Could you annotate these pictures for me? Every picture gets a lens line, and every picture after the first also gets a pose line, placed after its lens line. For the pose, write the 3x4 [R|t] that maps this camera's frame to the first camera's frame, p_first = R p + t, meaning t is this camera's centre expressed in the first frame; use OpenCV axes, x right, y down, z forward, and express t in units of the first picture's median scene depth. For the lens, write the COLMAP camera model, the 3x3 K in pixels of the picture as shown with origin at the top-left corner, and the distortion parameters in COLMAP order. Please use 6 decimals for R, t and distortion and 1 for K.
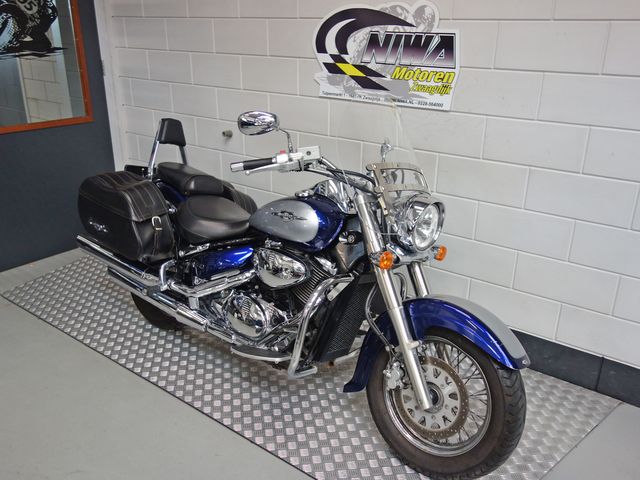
lens RADIAL K [[567.9, 0, 320.0], [0, 567.9, 240.0], [0, 0, 1]] dist [-0.000664, -0.004929]
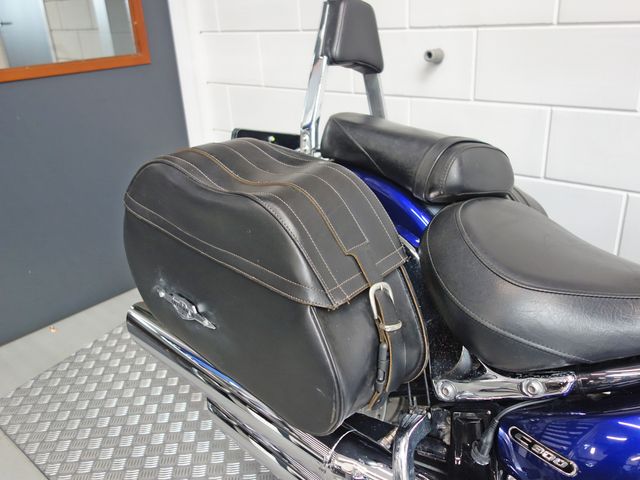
lens RADIAL K [[567.9, 0, 320.0], [0, 567.9, 240.0], [0, 0, 1]] dist [-0.000664, -0.004929]
pose [[0.995222, -0.031080, -0.092557, -0.281723], [0.033820, 0.999030, 0.028186, -0.070028], [0.091591, -0.031182, 0.995308, 0.683059]]
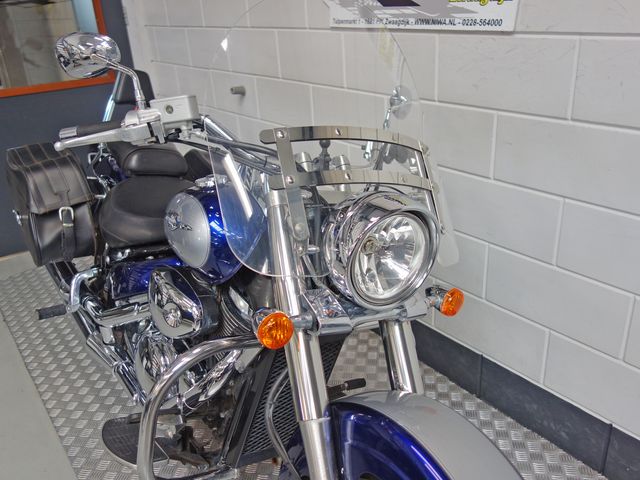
lens RADIAL K [[567.9, 0, 320.0], [0, 567.9, 240.0], [0, 0, 1]] dist [-0.000664, -0.004929]
pose [[0.958308, 0.049861, -0.281353, 0.205677], [-0.035060, 0.997735, 0.057402, -0.050310], [0.283578, -0.045145, 0.957886, 0.399544]]
